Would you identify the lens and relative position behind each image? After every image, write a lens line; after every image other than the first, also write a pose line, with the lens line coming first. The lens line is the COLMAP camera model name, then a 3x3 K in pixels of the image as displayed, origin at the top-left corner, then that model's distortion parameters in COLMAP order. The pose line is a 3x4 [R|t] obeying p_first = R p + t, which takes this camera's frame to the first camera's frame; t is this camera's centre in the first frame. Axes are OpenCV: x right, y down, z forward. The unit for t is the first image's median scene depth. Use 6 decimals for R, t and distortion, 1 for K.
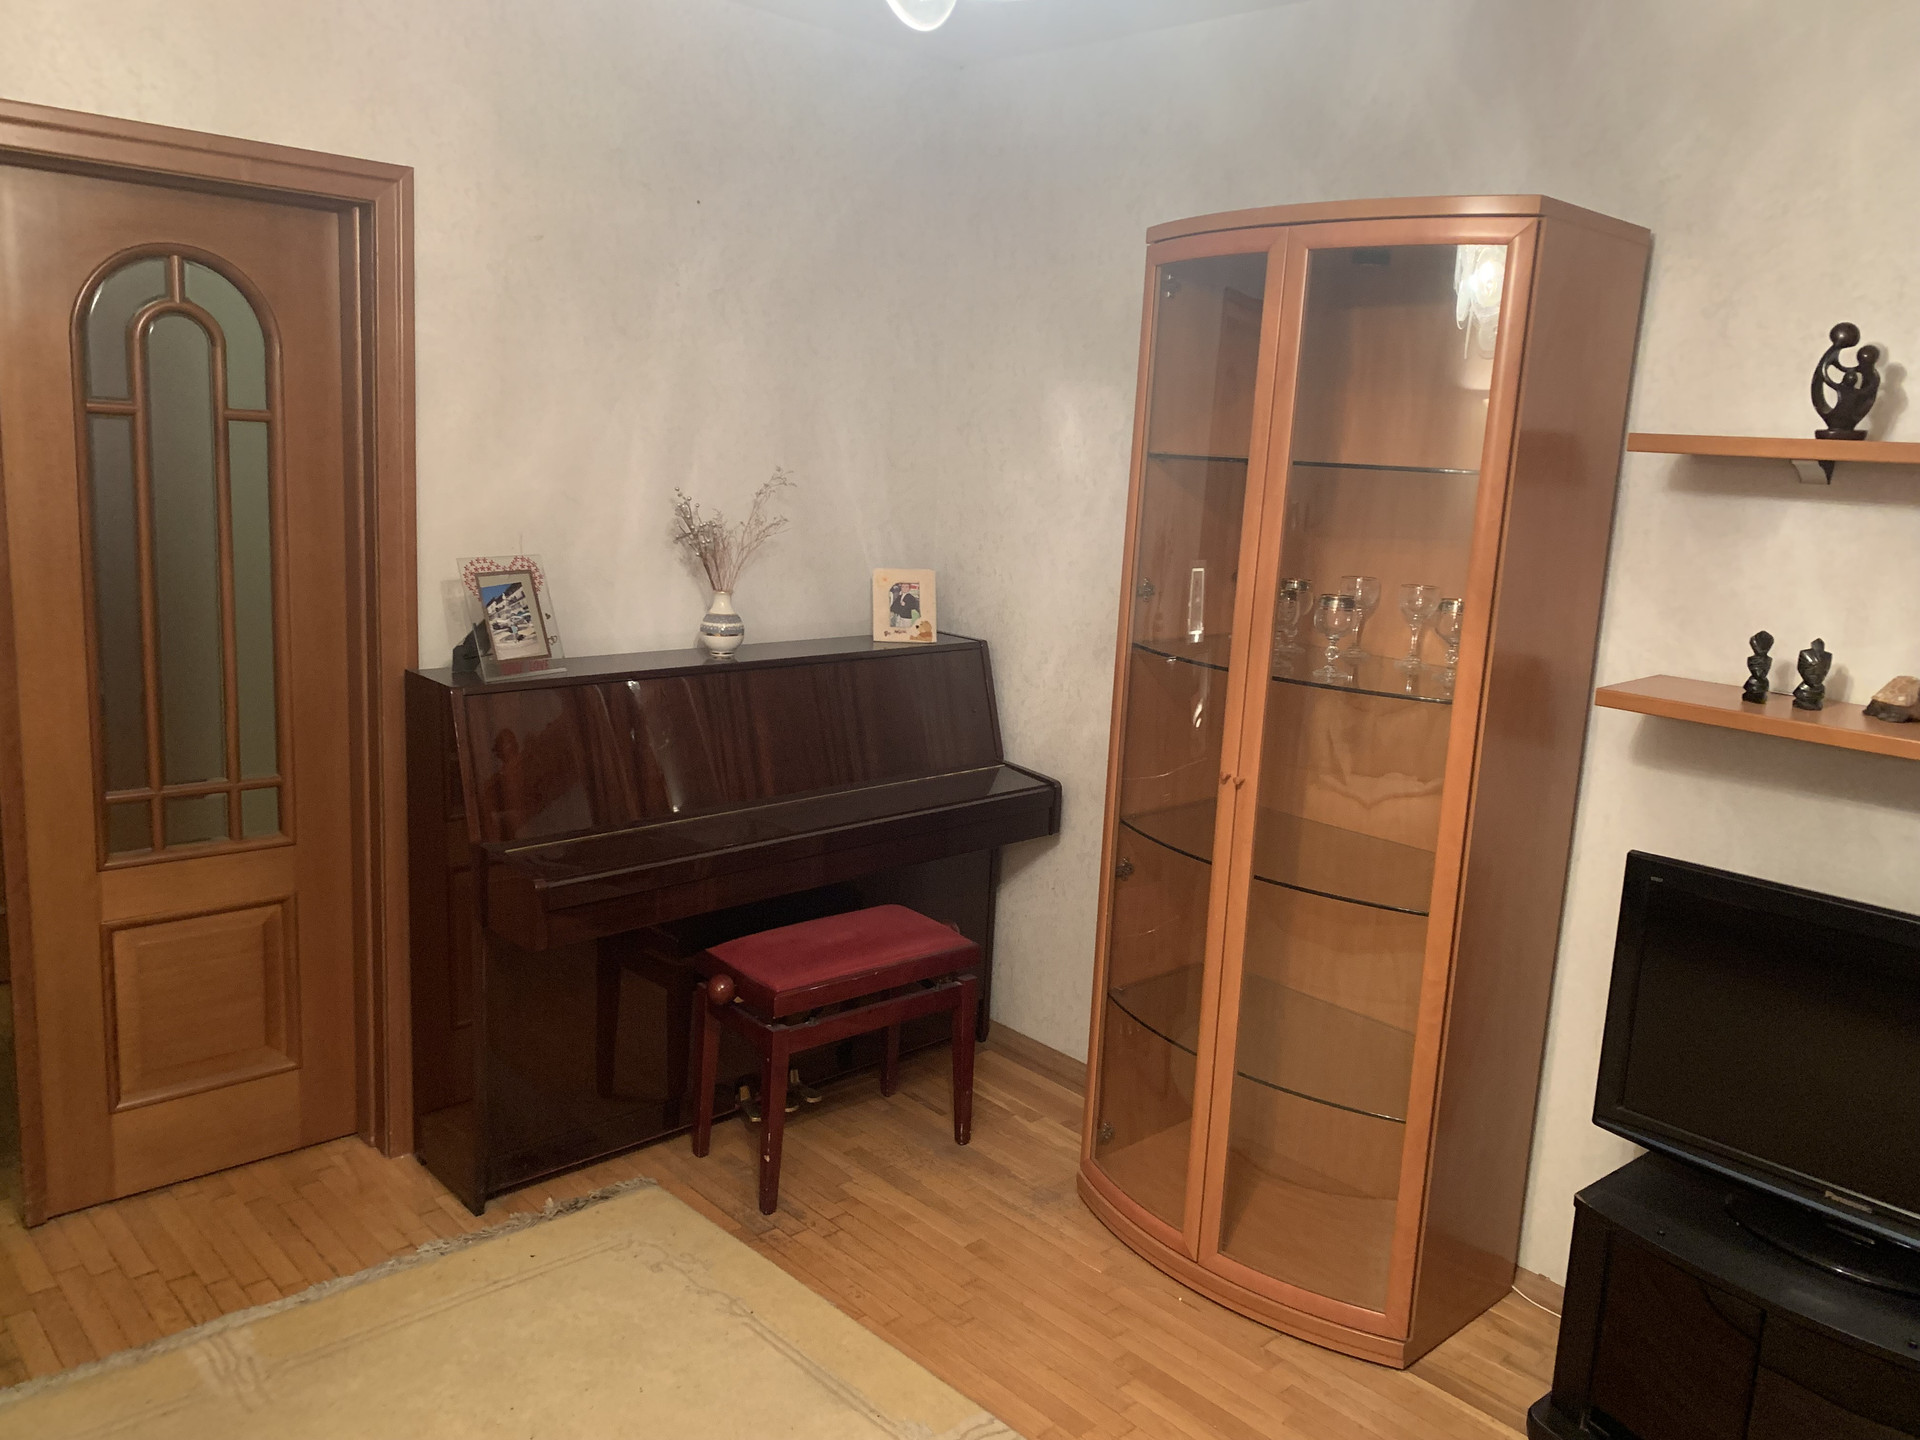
lens RADIAL K [[1474.3, 0, 954.8], [0, 1474.3, 722.5], [0, 0, 1]] dist [0.027598, -0.028745]
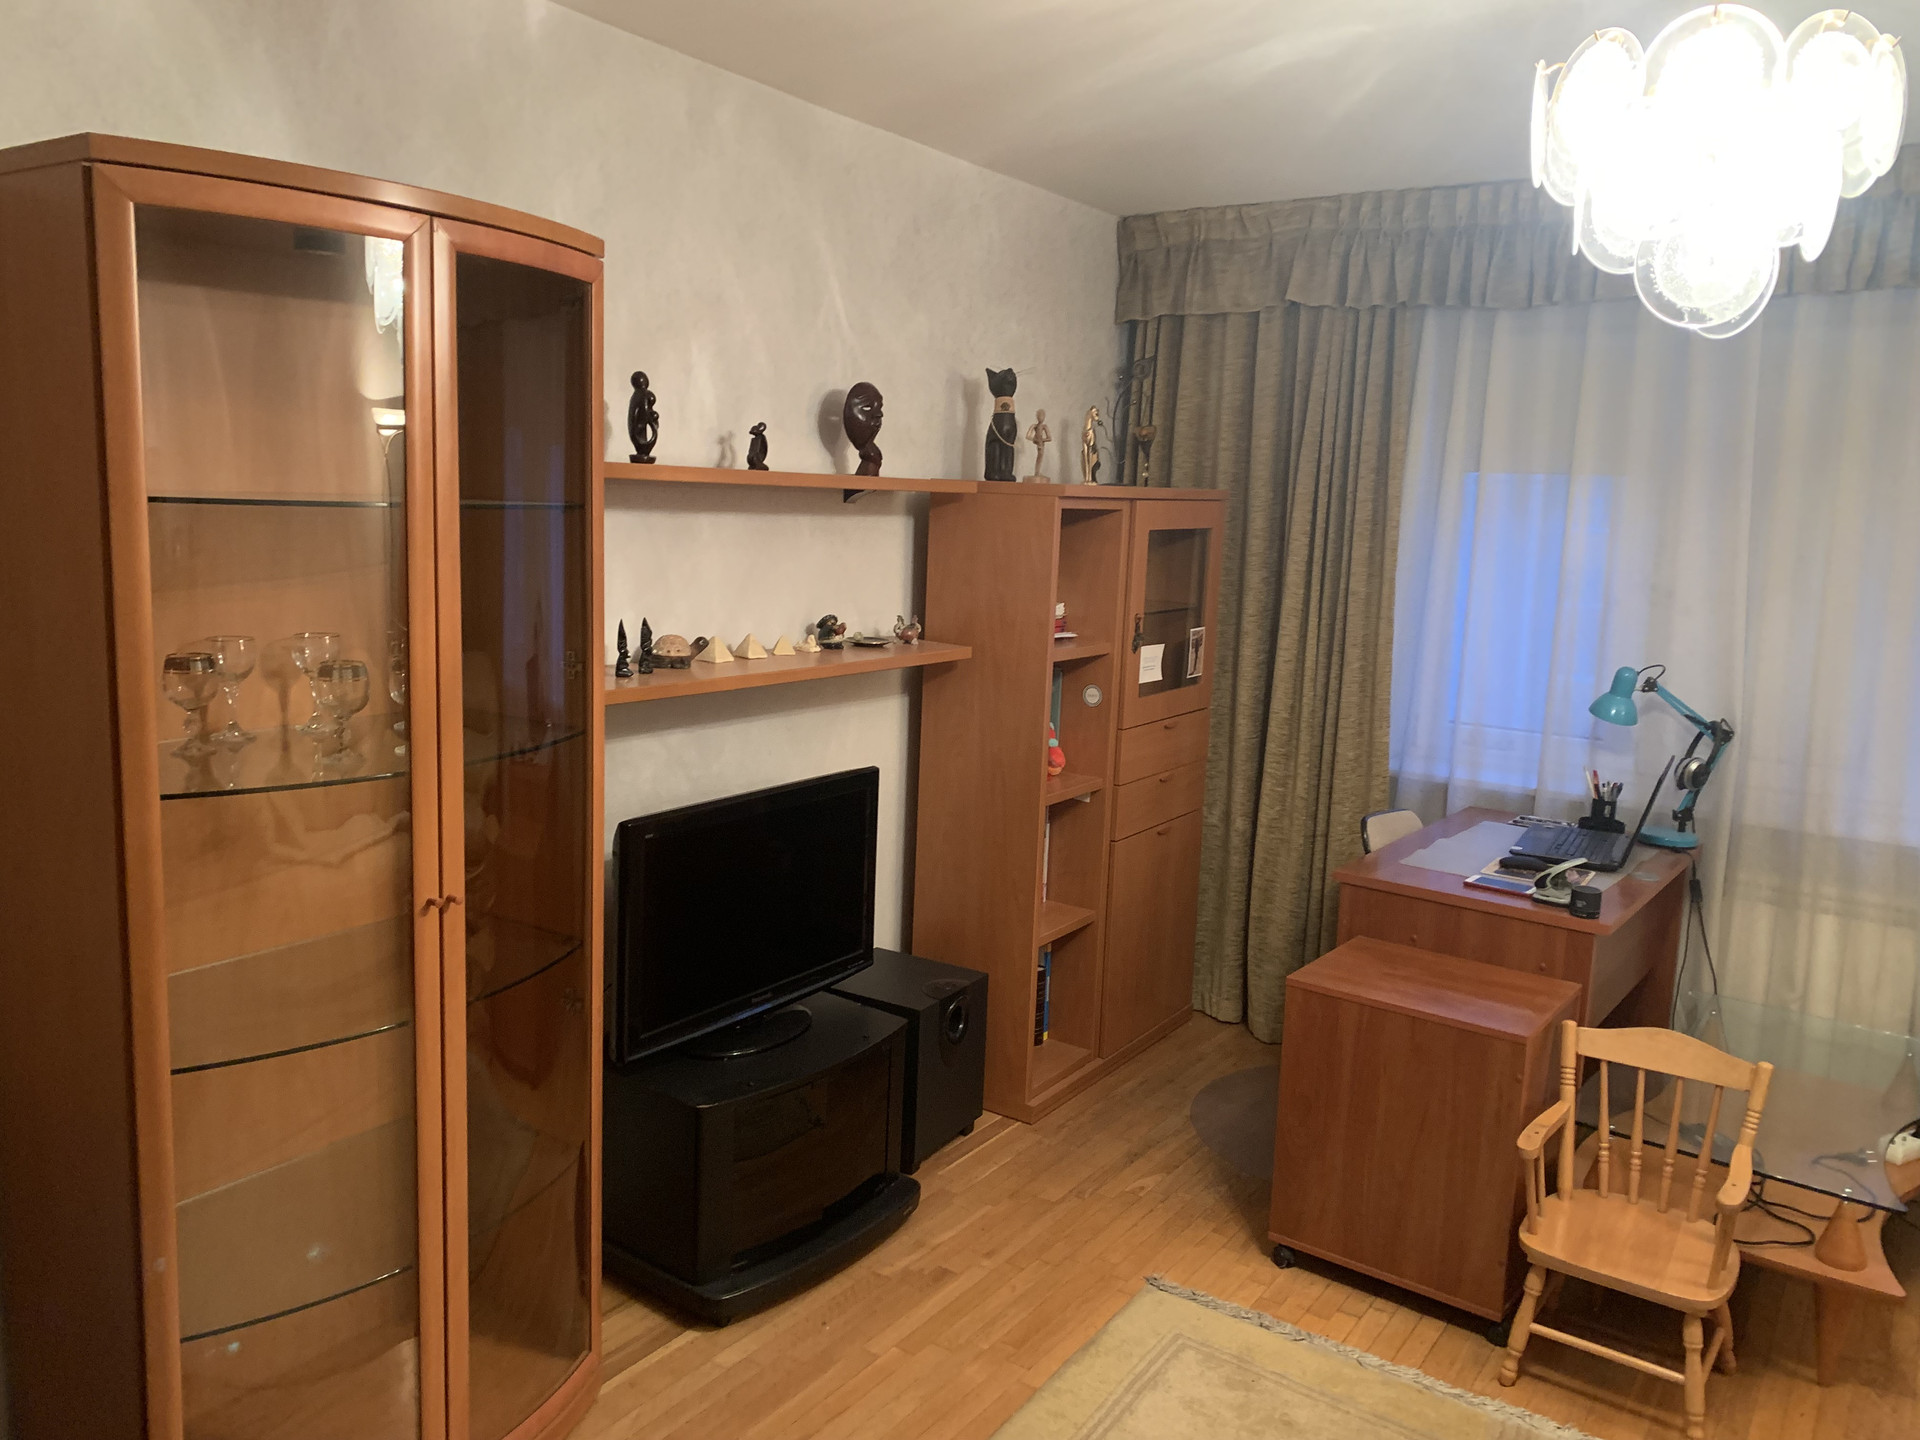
lens RADIAL K [[1474.3, 0, 959.2], [0, 1474.3, 703.0], [0, 0, 1]] dist [0.027598, -0.028745]
pose [[-0.201165, -0.212134, 0.956312, -0.690786], [0.122152, 0.963216, 0.239361, -0.251801], [-0.971911, 0.164966, -0.167853, 0.943534]]
